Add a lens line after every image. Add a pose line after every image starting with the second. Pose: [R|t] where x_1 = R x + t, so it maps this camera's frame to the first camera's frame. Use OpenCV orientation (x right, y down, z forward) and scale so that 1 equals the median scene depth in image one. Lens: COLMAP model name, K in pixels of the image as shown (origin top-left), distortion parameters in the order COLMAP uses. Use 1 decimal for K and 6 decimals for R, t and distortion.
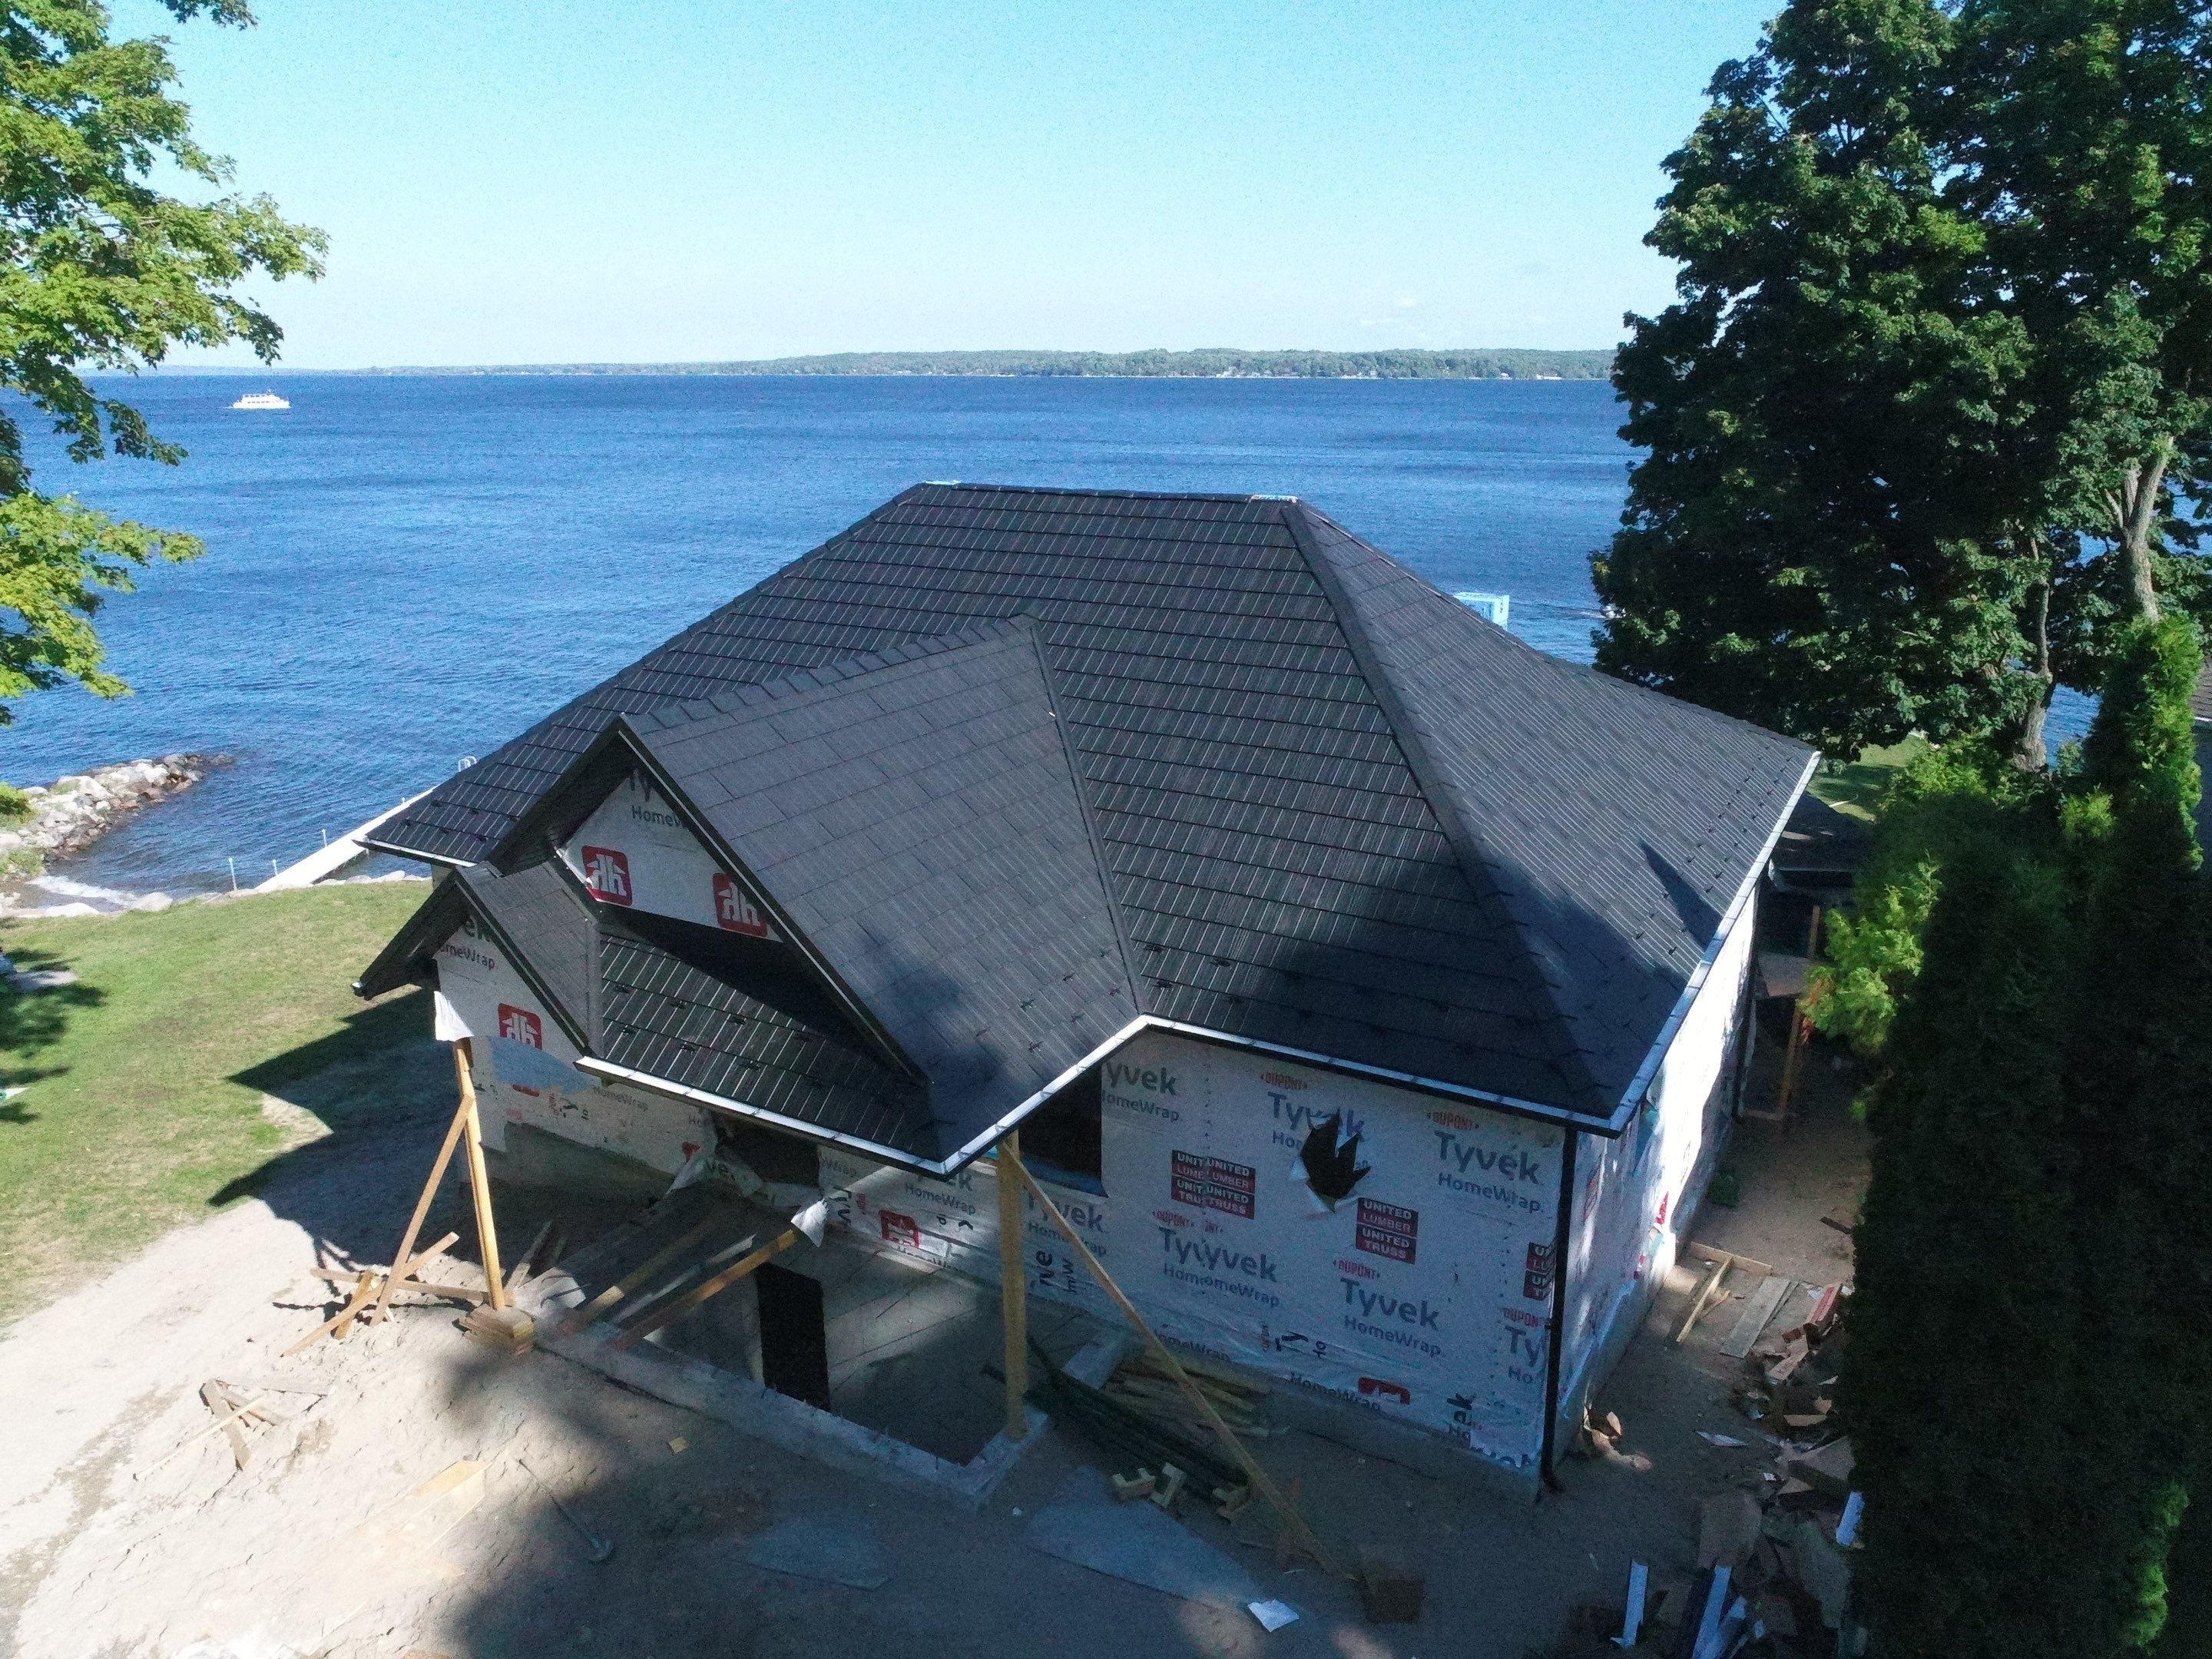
lens RADIAL K [[1544.8, 0, 1106.0], [0, 1544.8, 829.5], [0, 0, 1]] dist [-0.015554, -0.007424]
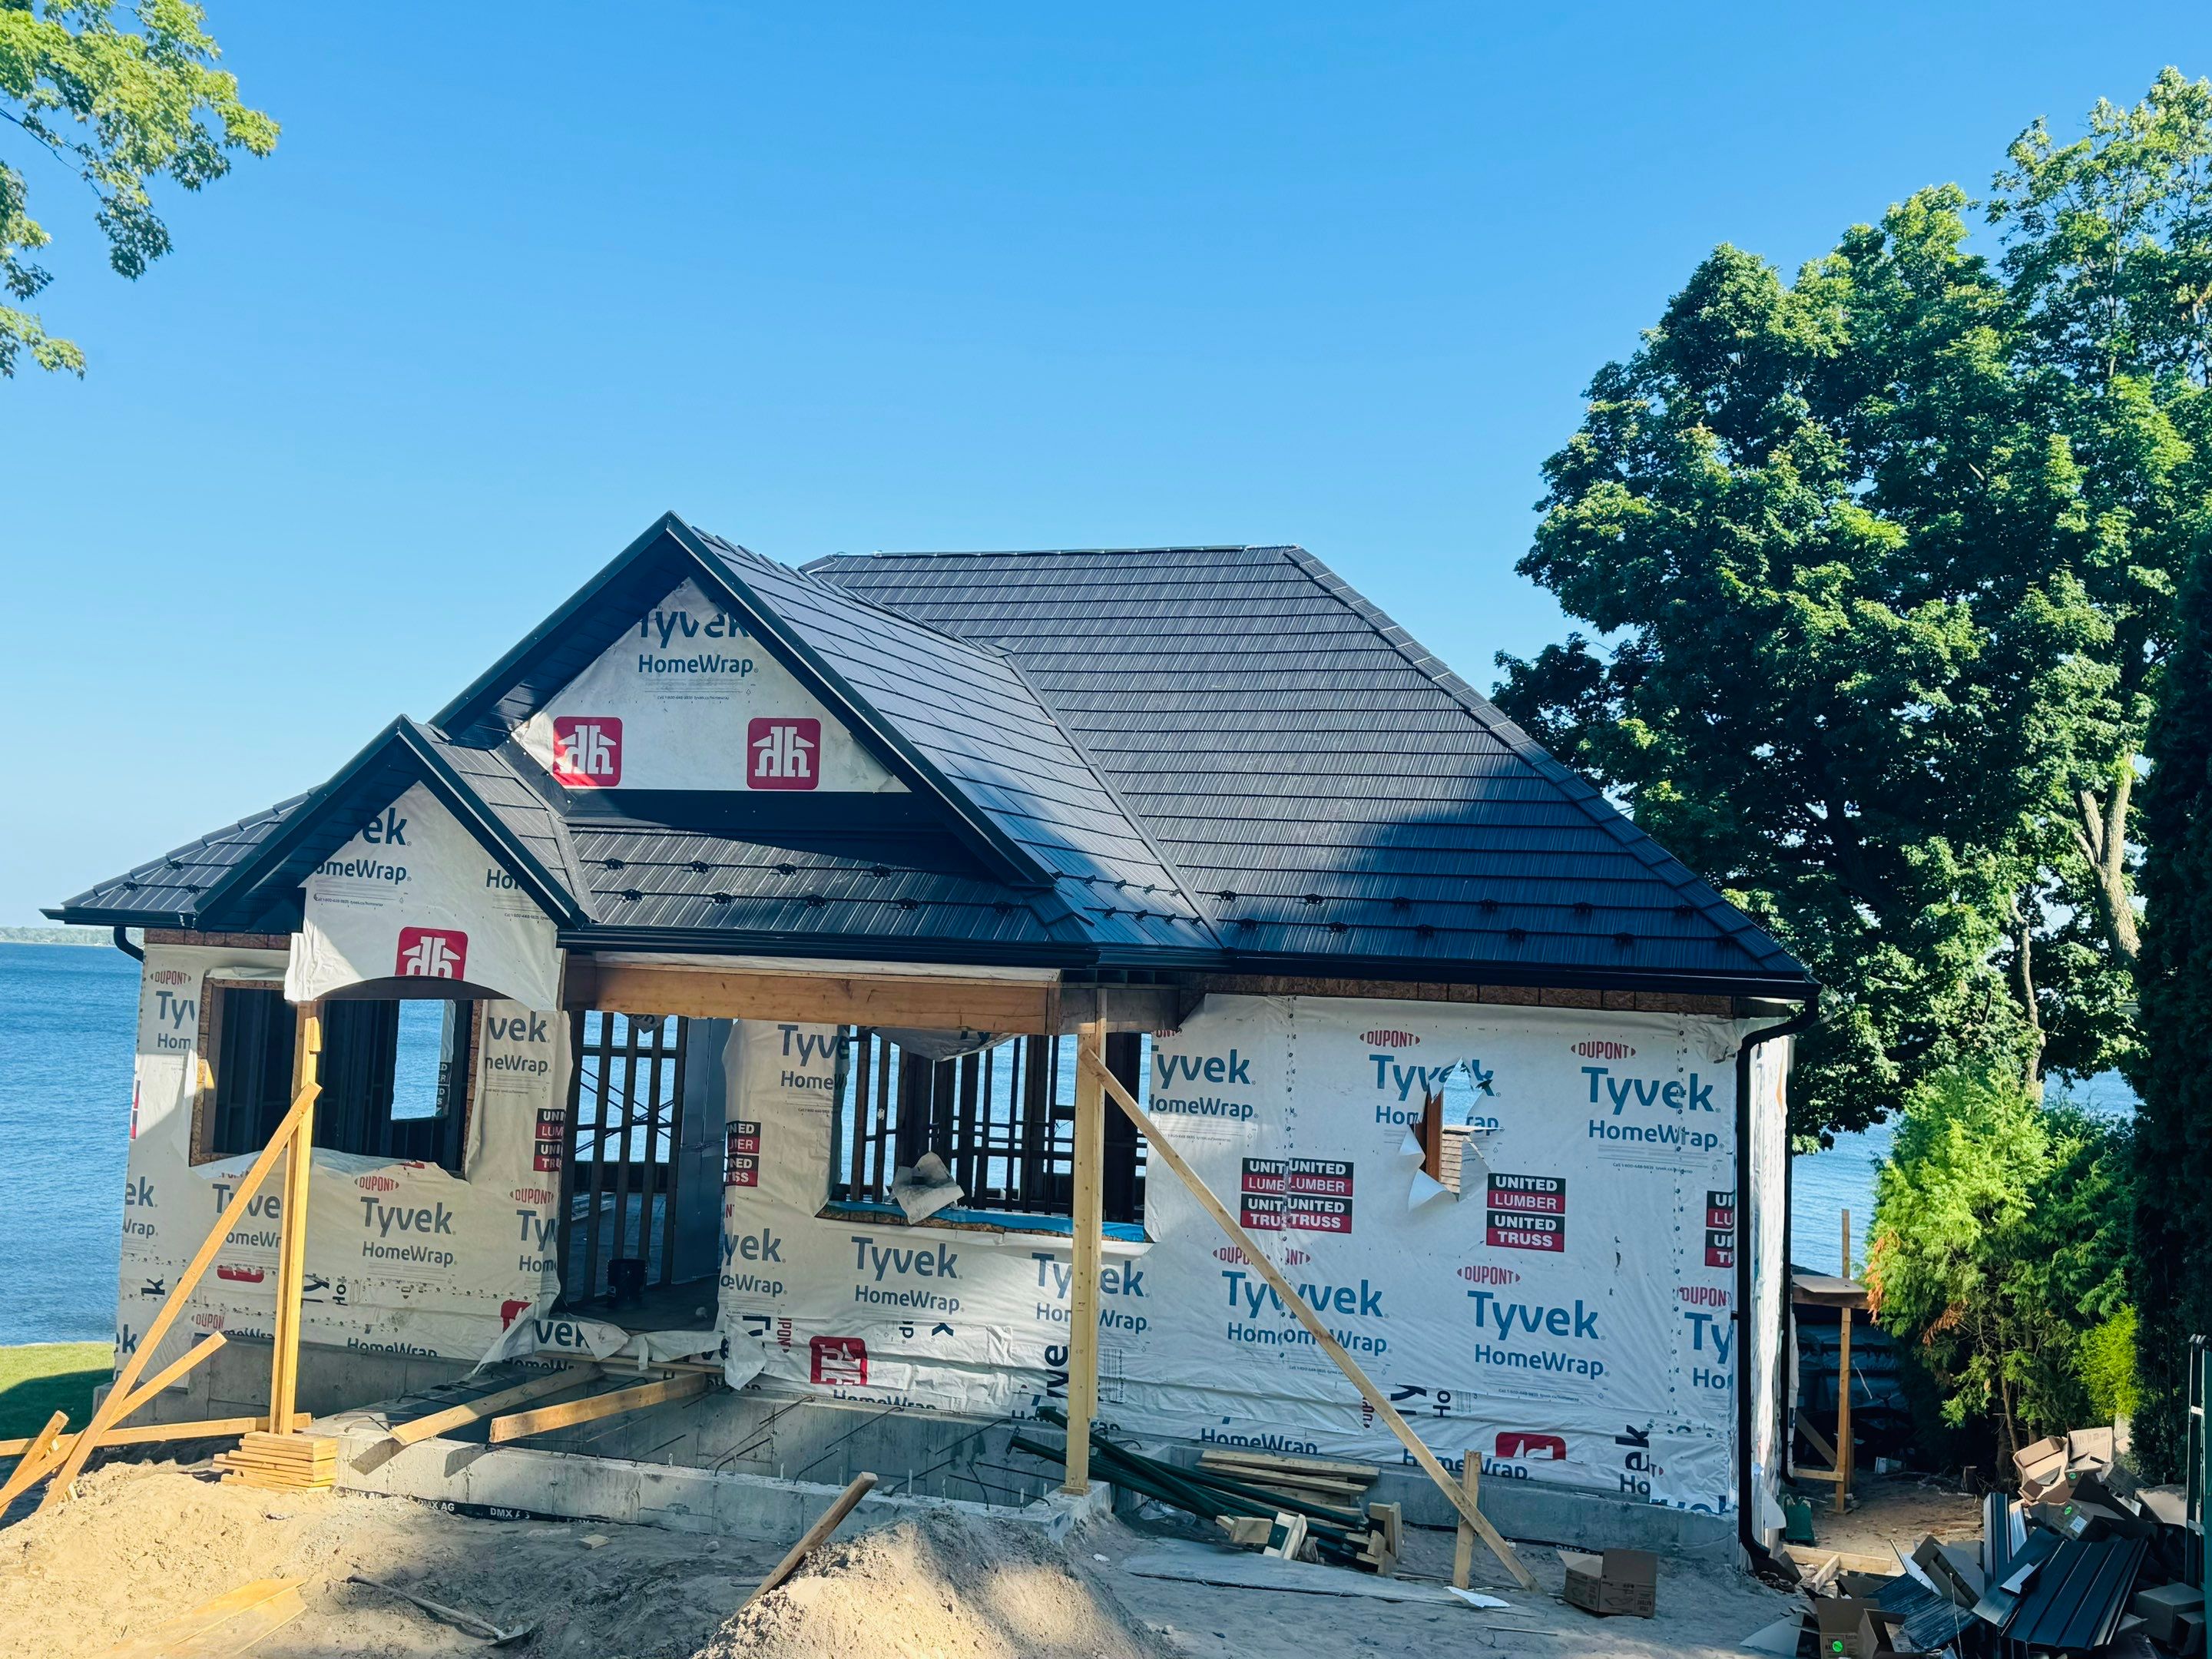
lens RADIAL K [[2136.0, 0, 1100.9], [0, 2136.0, 834.5], [0, 0, 1]] dist [0.212989, -0.466446]
pose [[0.981524, 0.054869, 0.183305, -0.253291], [0.010836, 0.940525, -0.339552, 0.442505], [-0.191034, 0.335265, 0.922553, -0.085256]]
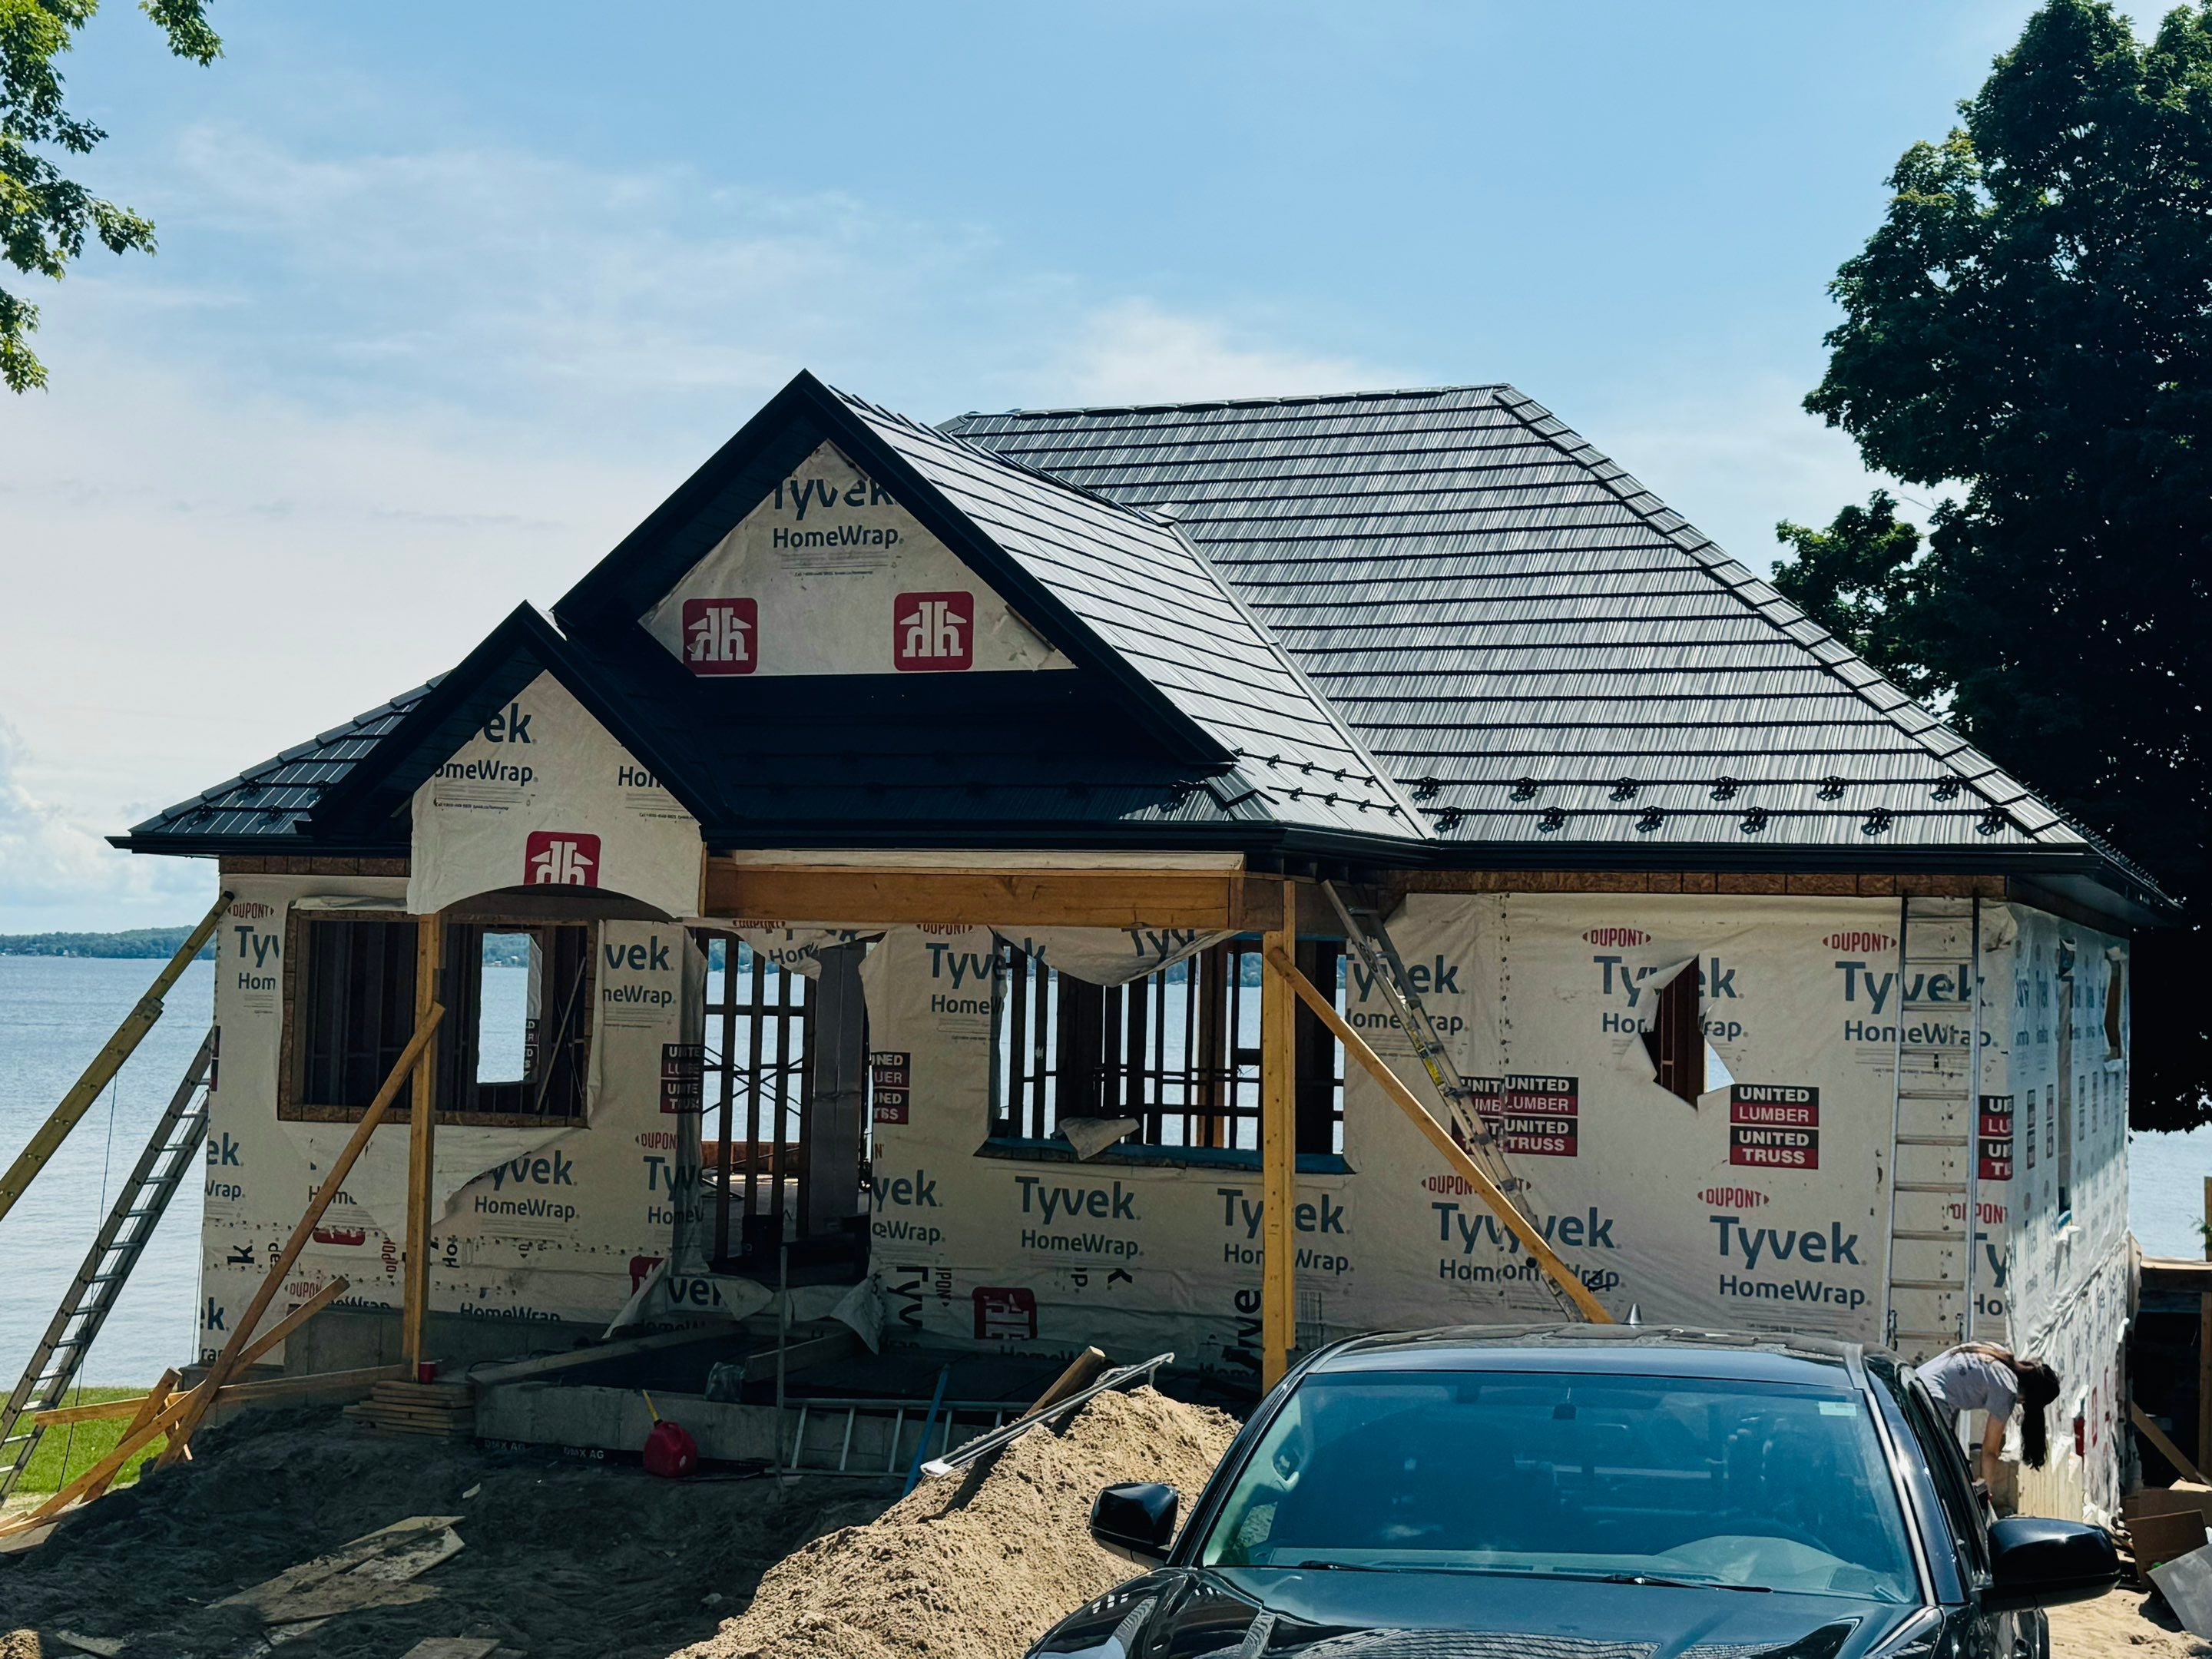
lens RADIAL K [[2809.8, 0, 1099.8], [0, 2809.8, 829.6], [0, 0, 1]] dist [0.144434, -0.007395]
pose [[0.992257, 0.030318, 0.120444, -0.290587], [0.010744, 0.945161, -0.326428, 0.541631], [-0.123736, 0.325195, 0.937517, -0.257705]]
